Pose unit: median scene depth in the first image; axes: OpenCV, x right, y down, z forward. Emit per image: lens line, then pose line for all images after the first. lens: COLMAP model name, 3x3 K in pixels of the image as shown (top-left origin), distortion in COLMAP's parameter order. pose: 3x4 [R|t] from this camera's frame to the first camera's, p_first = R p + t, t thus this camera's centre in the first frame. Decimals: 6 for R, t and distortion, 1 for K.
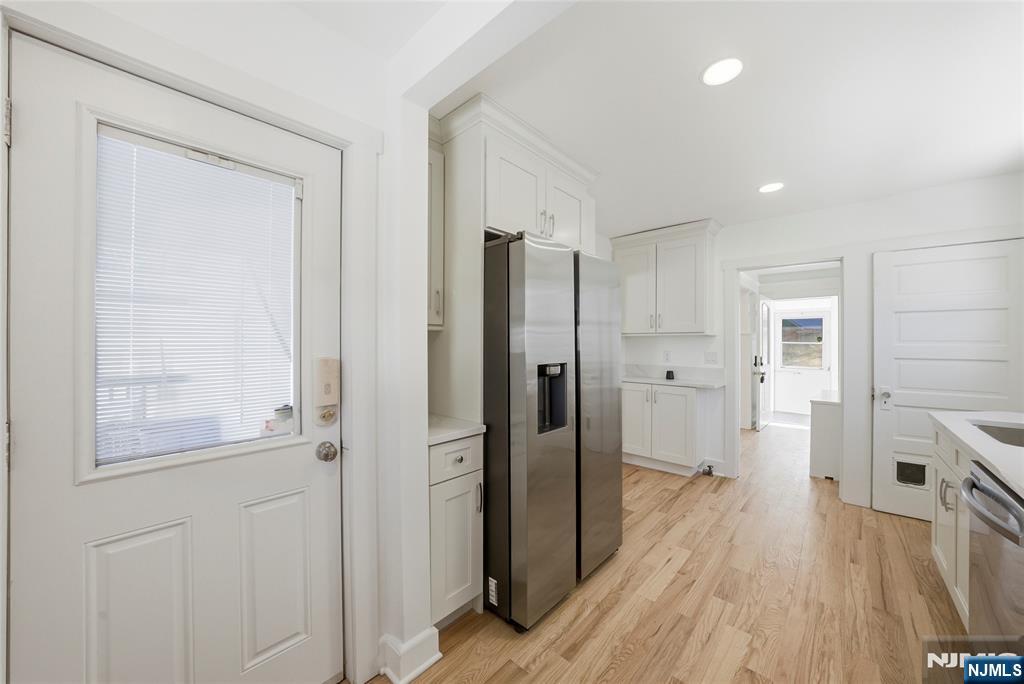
lens RADIAL K [[369.9, 0, 512.0], [0, 369.9, 342.0], [0, 0, 1]] dist [-0.008141, 0.000084]
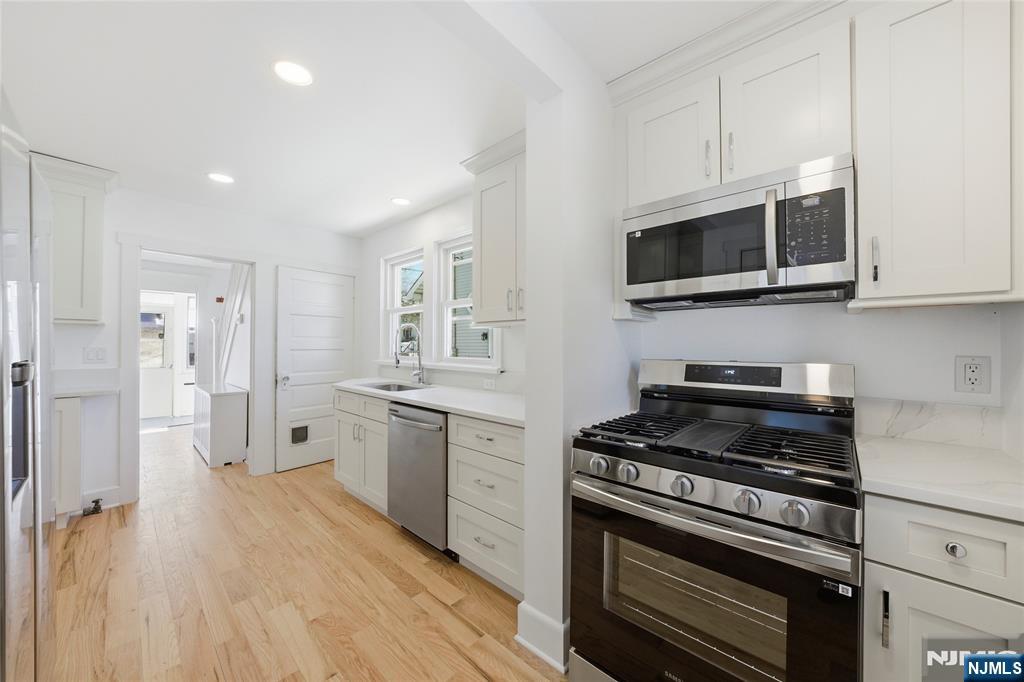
lens RADIAL K [[369.9, 0, 512.0], [0, 369.9, 341.0], [0, 0, 1]] dist [-0.008141, 0.000084]
pose [[0.000886, 0.009916, 0.999950, -0.282873], [-0.006034, 0.999933, -0.009910, 0.022490], [-0.999981, -0.006025, 0.000945, 0.222139]]
